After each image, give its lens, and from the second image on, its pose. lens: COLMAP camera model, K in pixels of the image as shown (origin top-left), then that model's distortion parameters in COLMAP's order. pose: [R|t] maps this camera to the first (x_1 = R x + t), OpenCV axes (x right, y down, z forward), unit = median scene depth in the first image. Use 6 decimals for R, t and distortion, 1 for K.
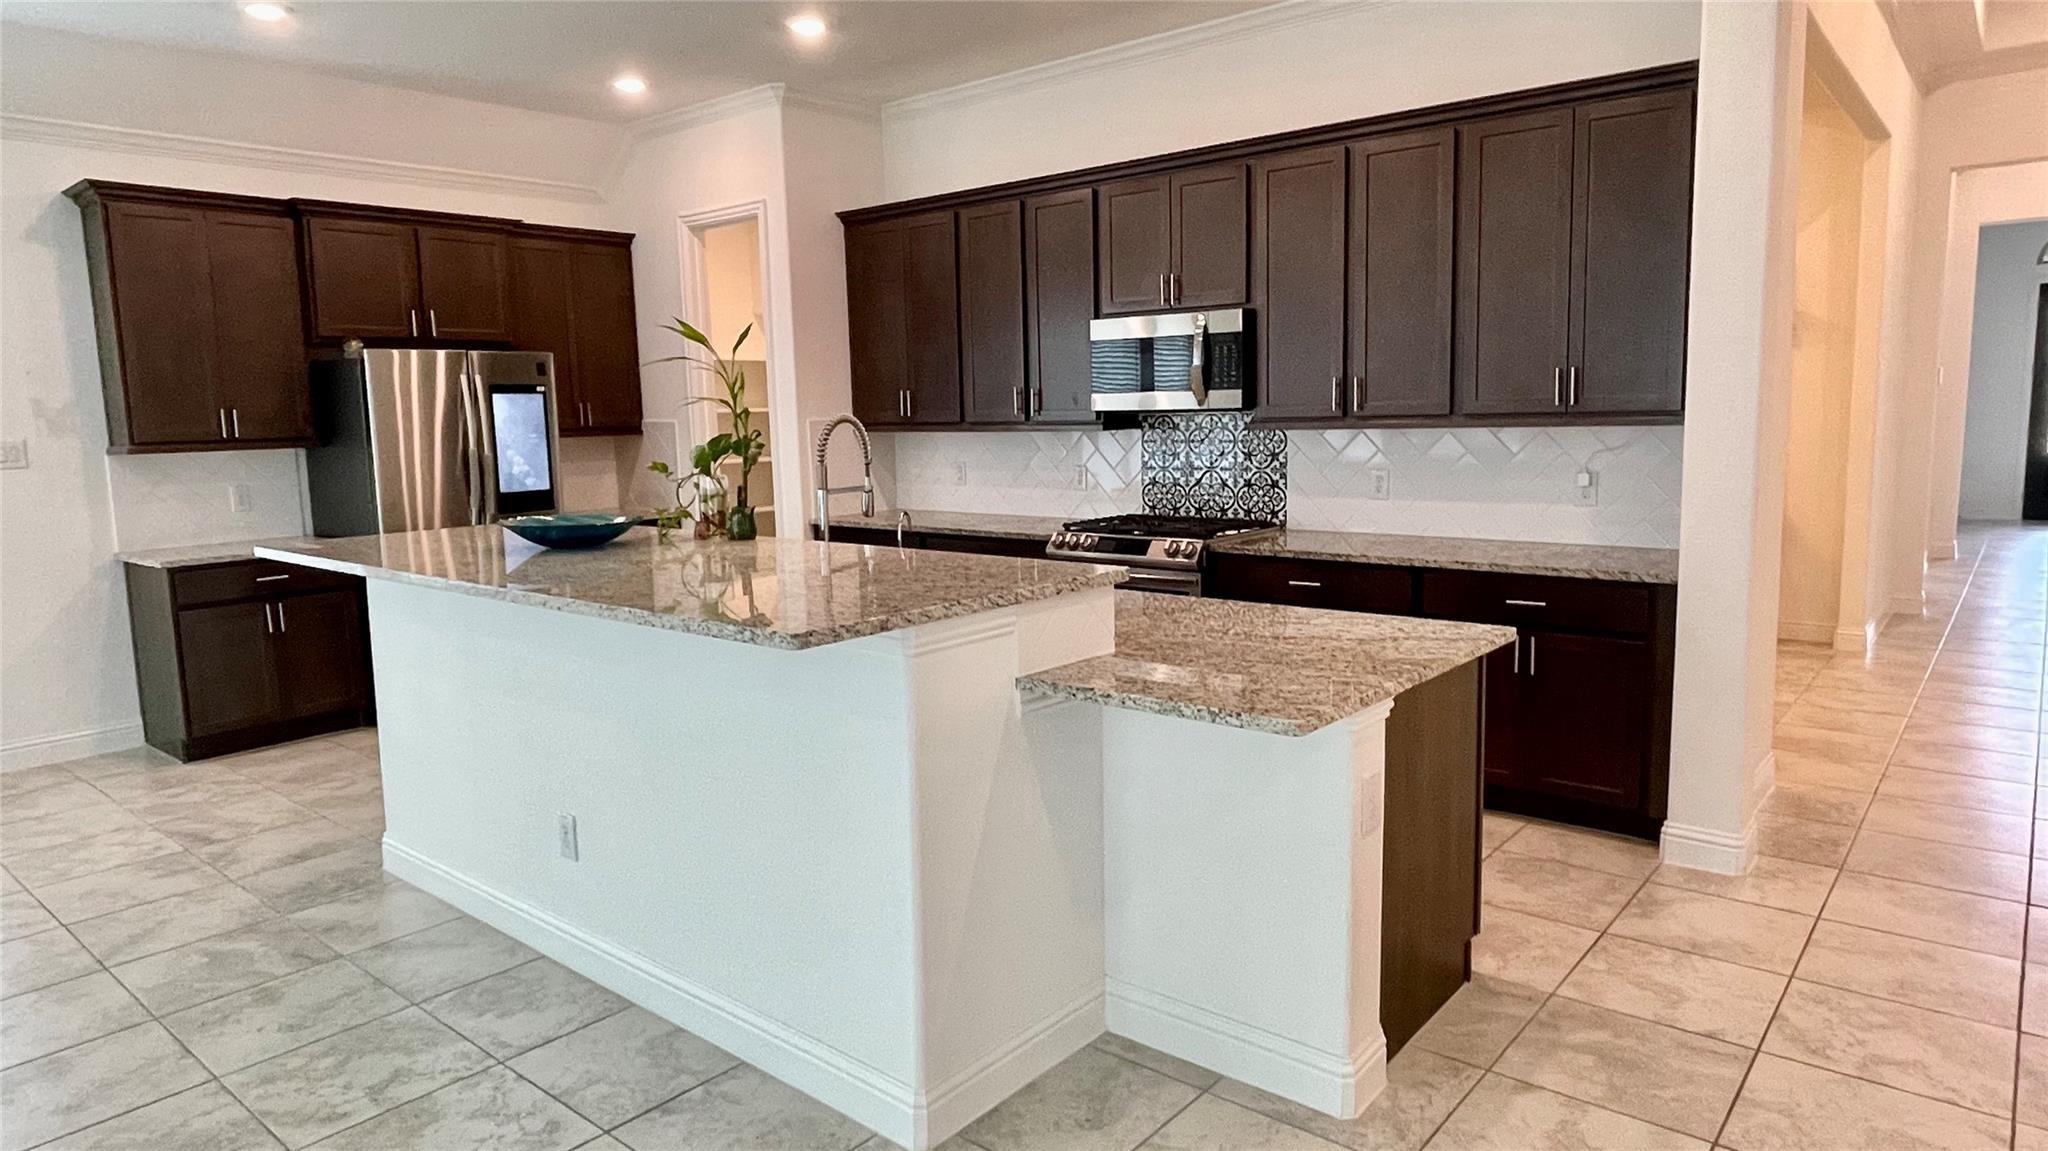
lens RADIAL K [[1222.5, 0, 1016.5], [0, 1222.5, 557.4], [0, 0, 1]] dist [0.005744, -0.016852]
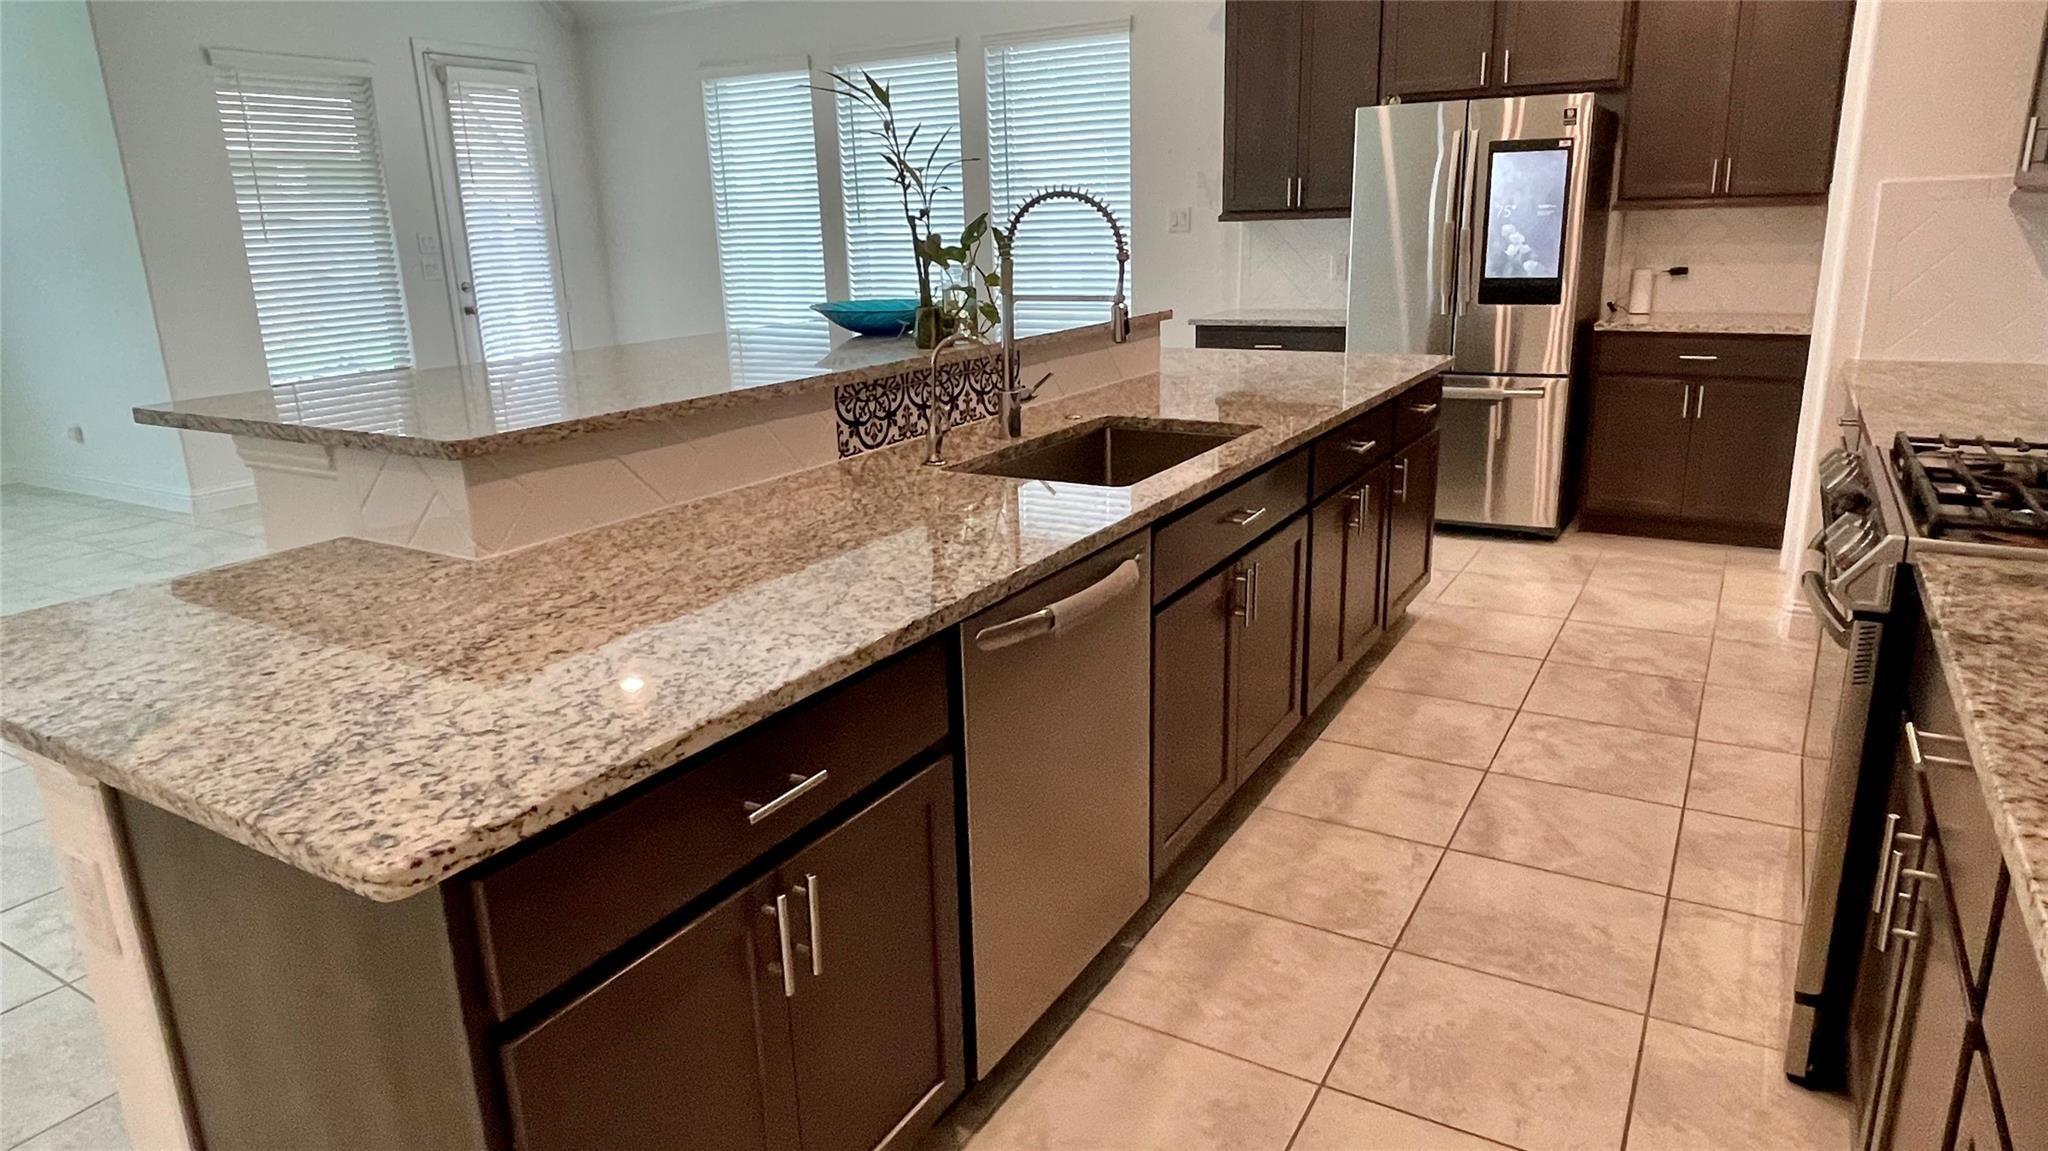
lens RADIAL K [[1222.5, 0, 1016.5], [0, 1222.5, 557.4], [0, 0, 1]] dist [0.005744, -0.016852]
pose [[0.164056, 0.276769, -0.946829, 0.410578], [-0.091437, 0.959968, 0.264767, -0.069413], [0.982204, 0.043138, 0.182796, 0.617175]]
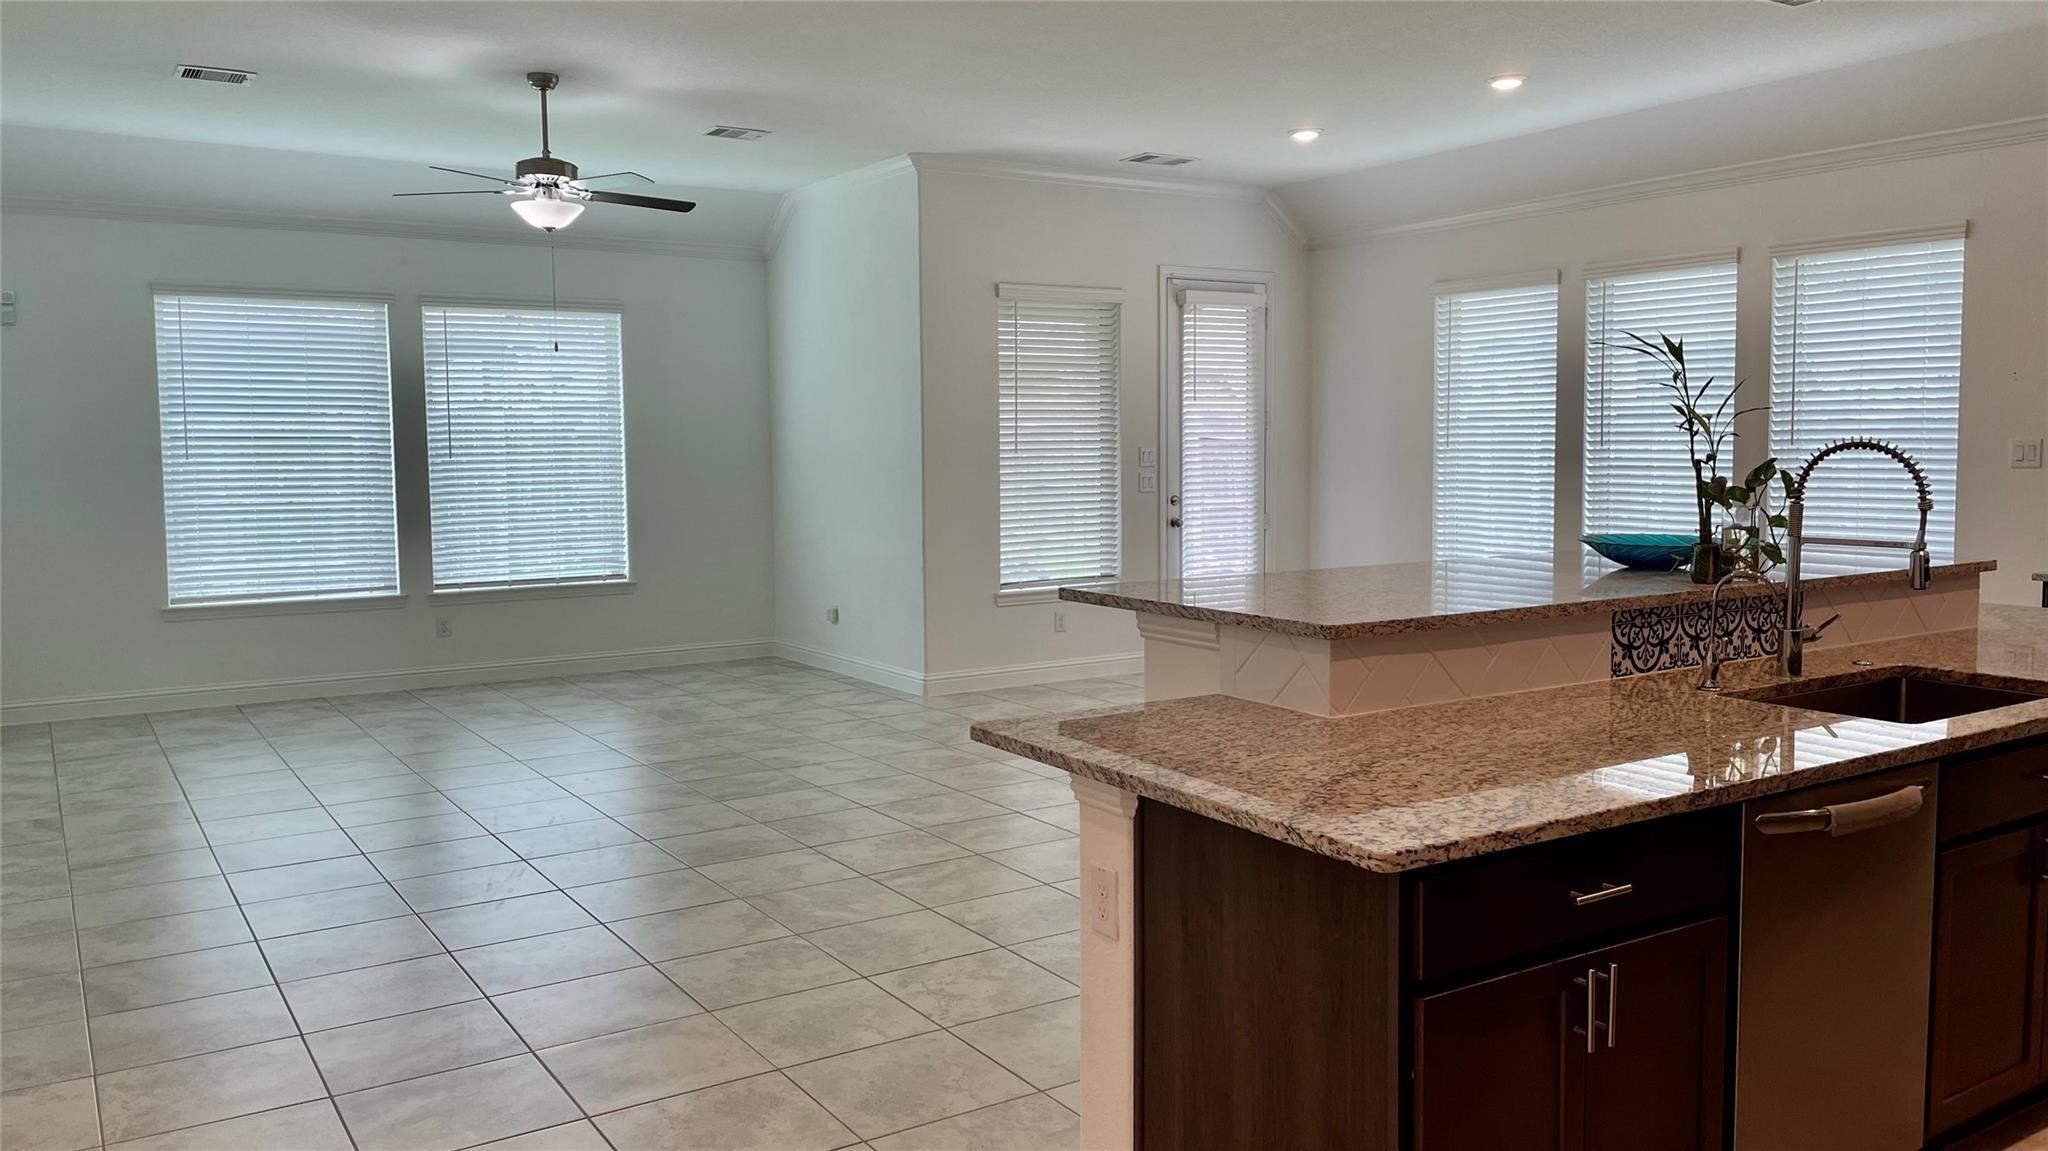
lens RADIAL K [[1545.2, 0, 1030.4], [0, 1545.2, 564.8], [0, 0, 1]] dist [0.080752, -0.106940]
pose [[-0.283468, 0.100874, -0.953661, 0.641294], [-0.099088, 0.986049, 0.133753, -0.085366], [0.953849, 0.132411, -0.269518, 0.569764]]
